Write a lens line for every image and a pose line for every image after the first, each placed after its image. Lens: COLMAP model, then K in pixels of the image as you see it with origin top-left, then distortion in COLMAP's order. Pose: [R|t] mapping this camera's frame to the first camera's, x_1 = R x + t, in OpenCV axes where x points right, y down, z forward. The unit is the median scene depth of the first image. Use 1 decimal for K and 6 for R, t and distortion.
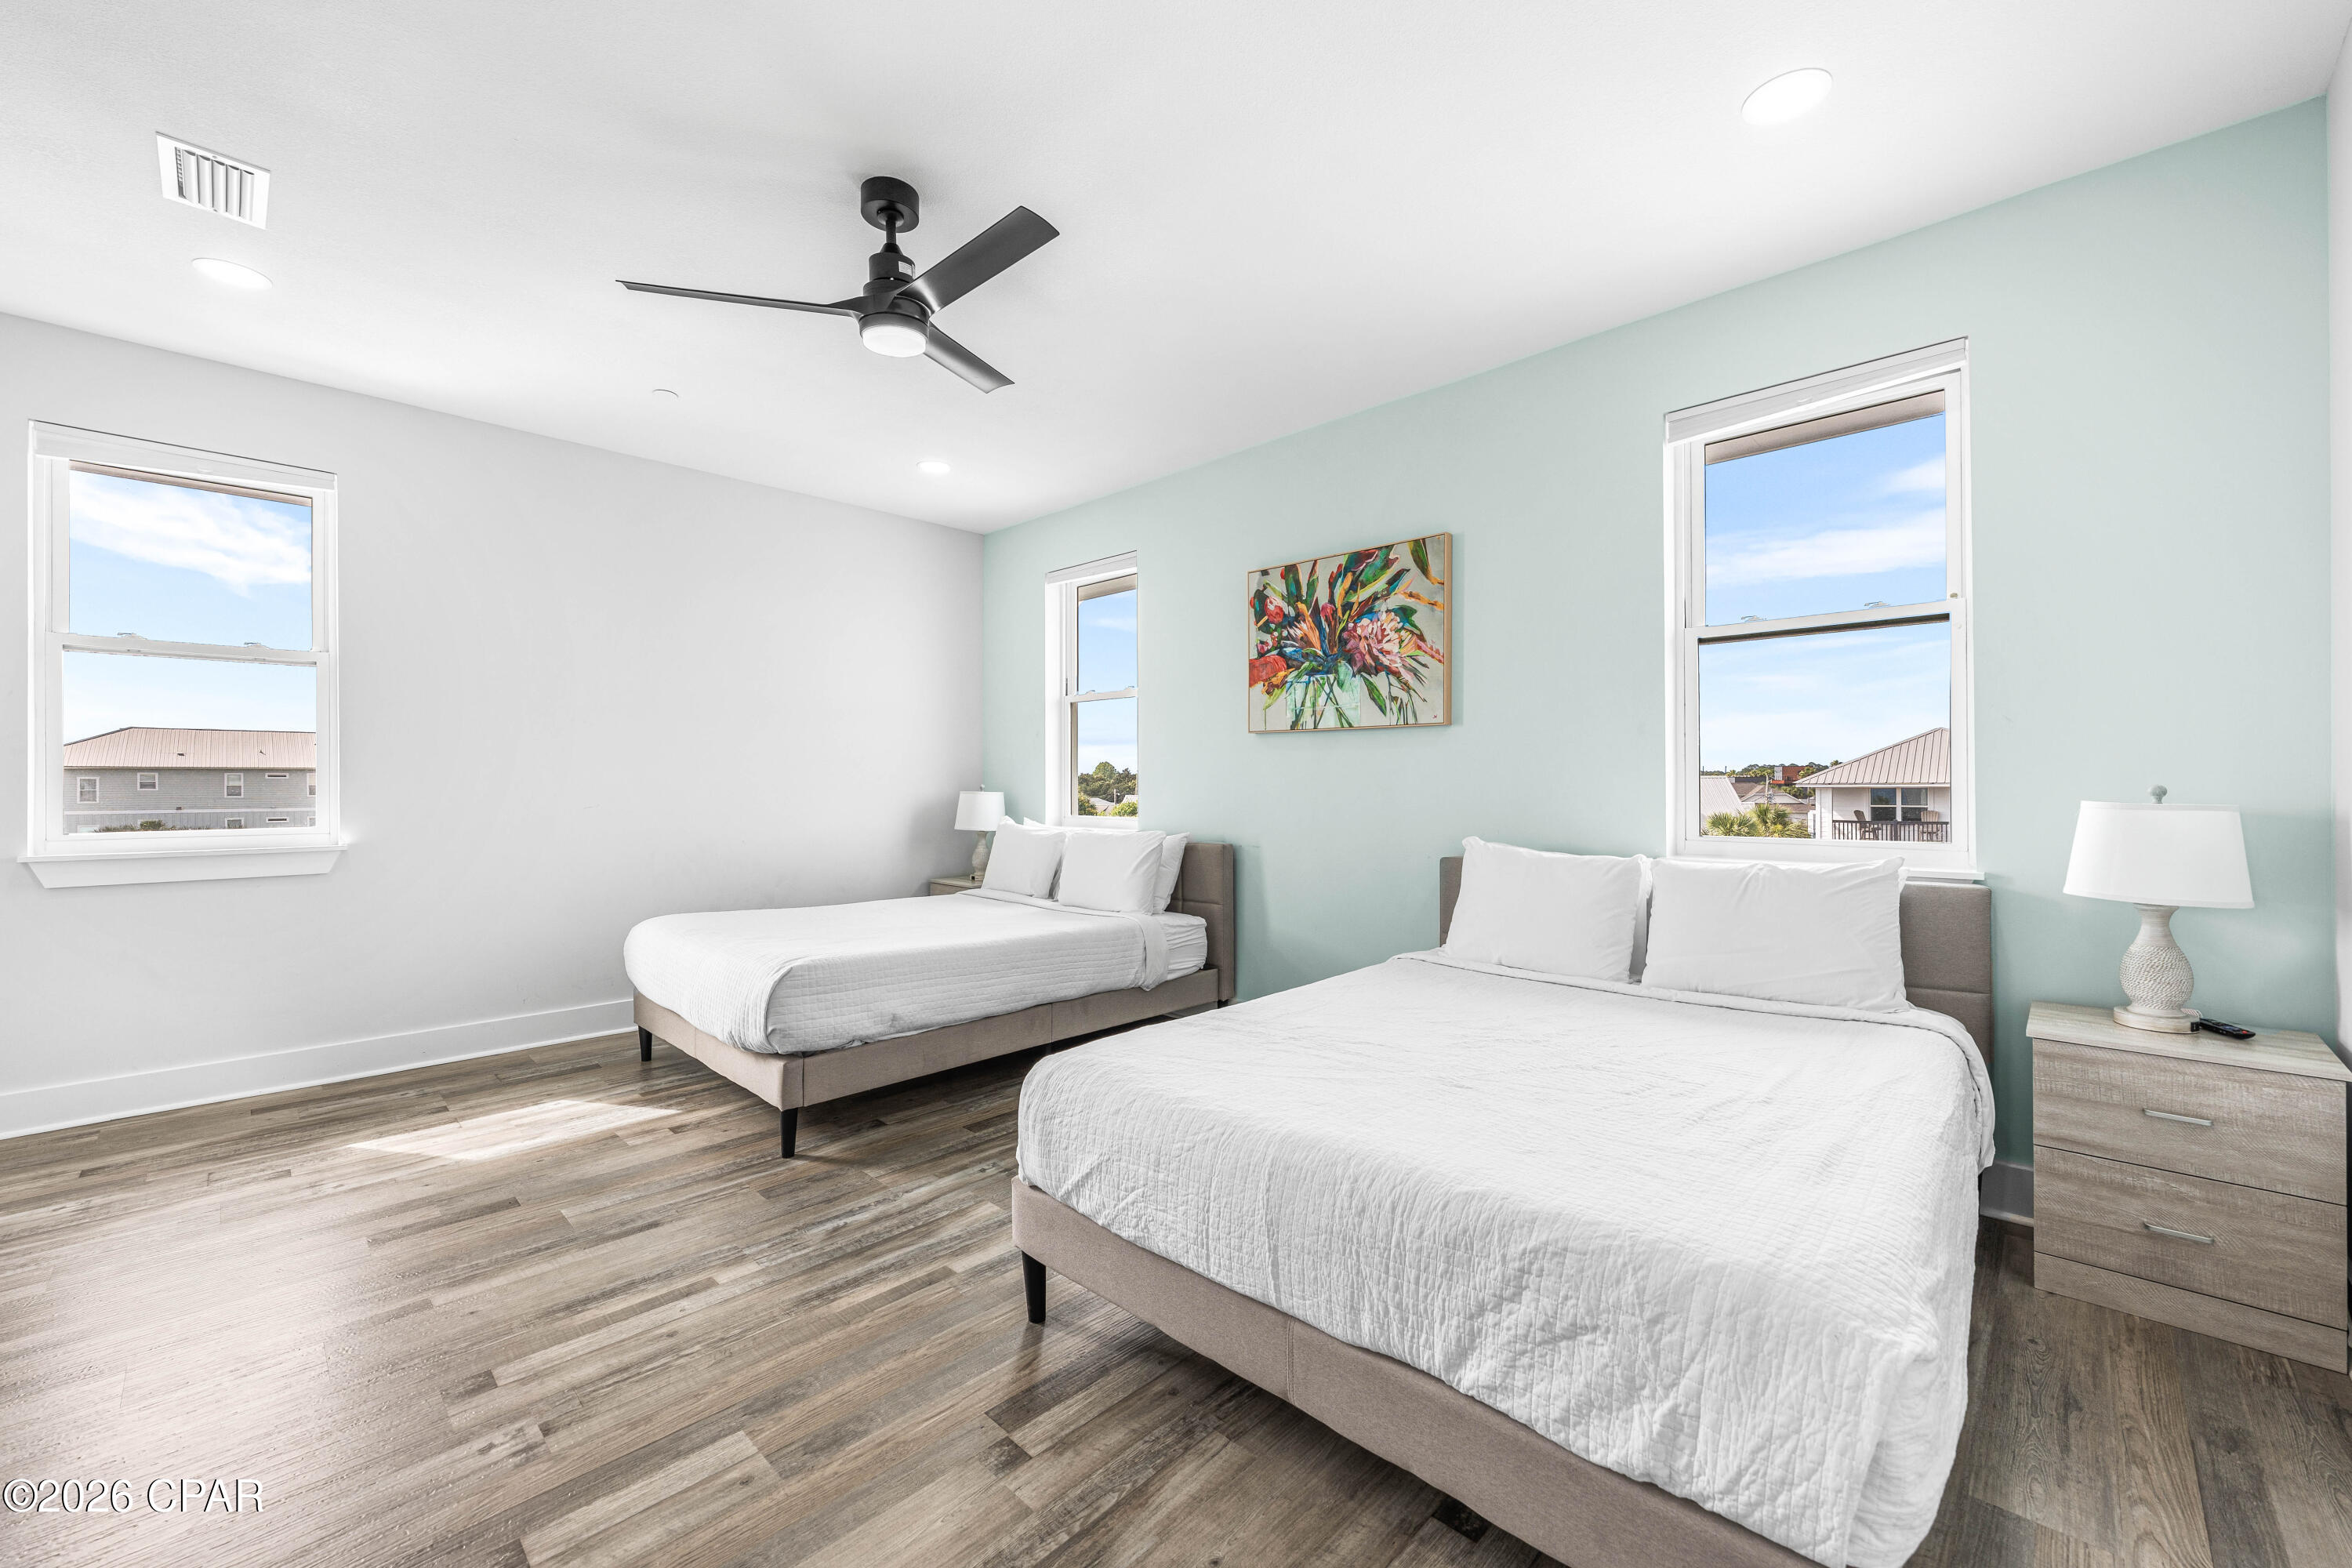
lens RADIAL K [[912.8, 0, 1177.5], [0, 912.8, 775.2], [0, 0, 1]] dist [0.001242, 0.000001]
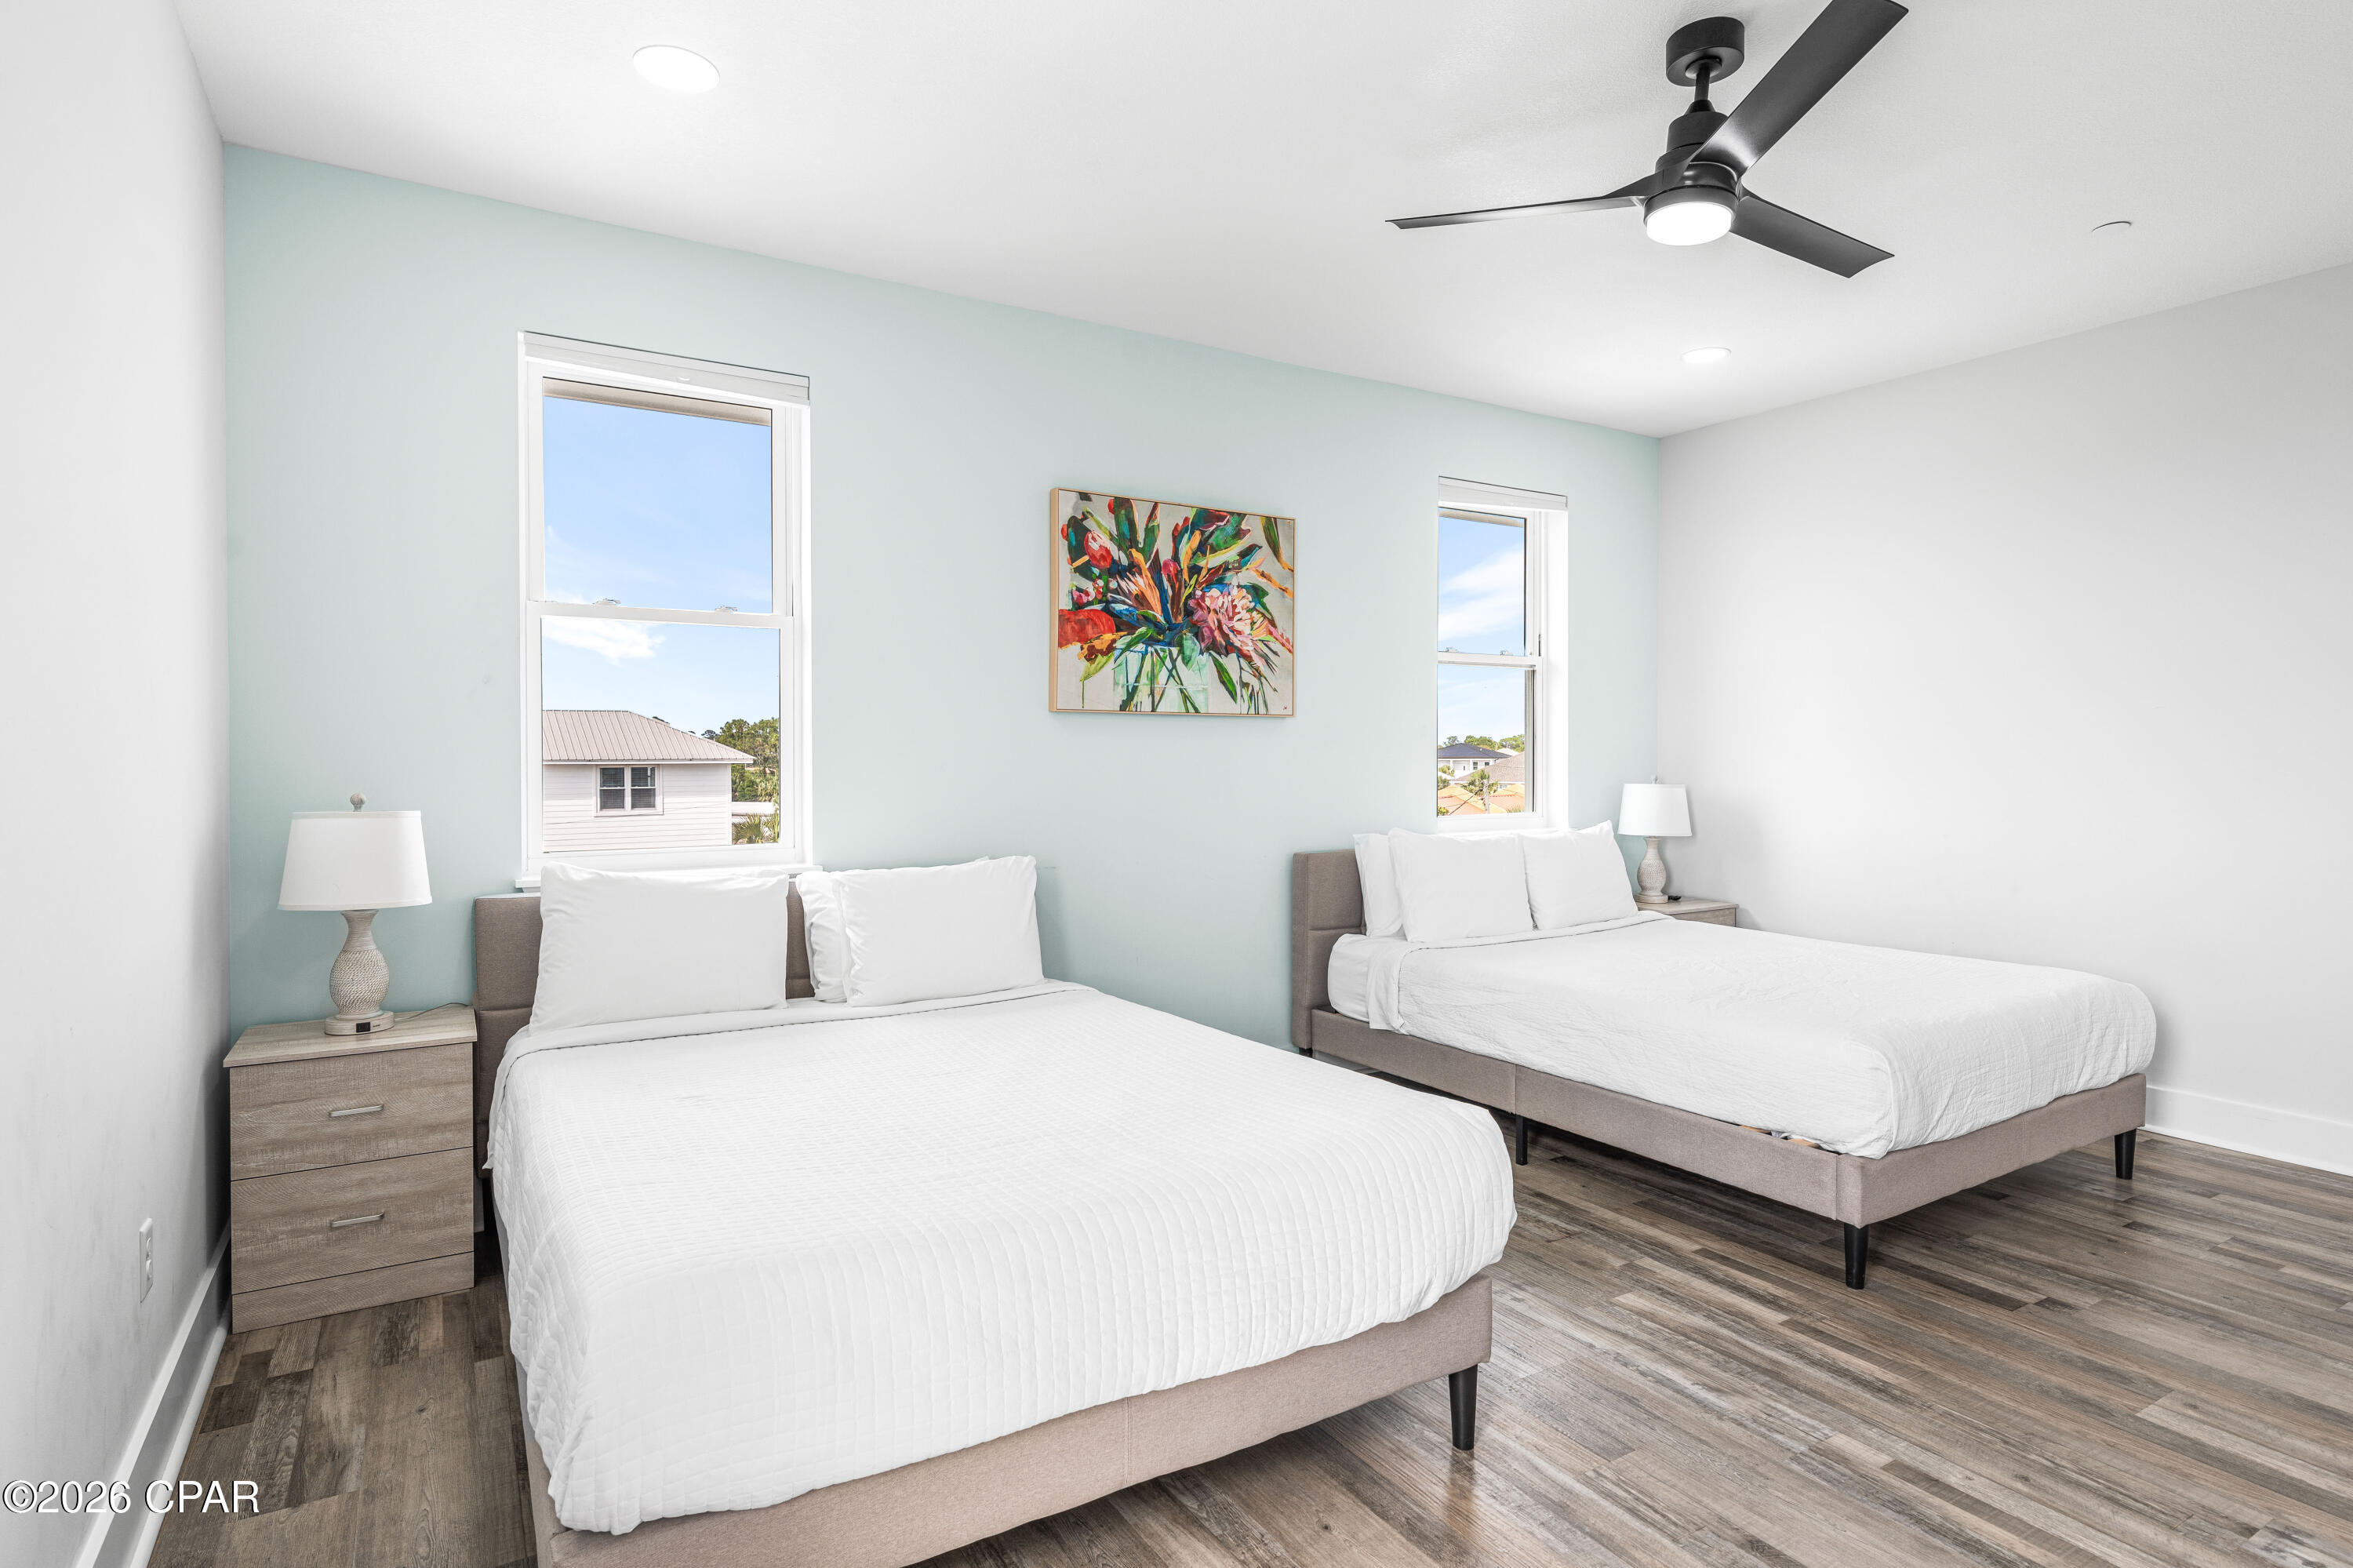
lens RADIAL K [[1194.7, 0, 1168.9], [0, 1194.7, 764.2], [0, 0, 1]] dist [0.001815, 0.001131]
pose [[0.268208, -0.006237, 0.963341, -0.895433], [-0.007374, 0.999936, 0.008527, -0.014104], [-0.963333, -0.009391, 0.268145, 0.730031]]
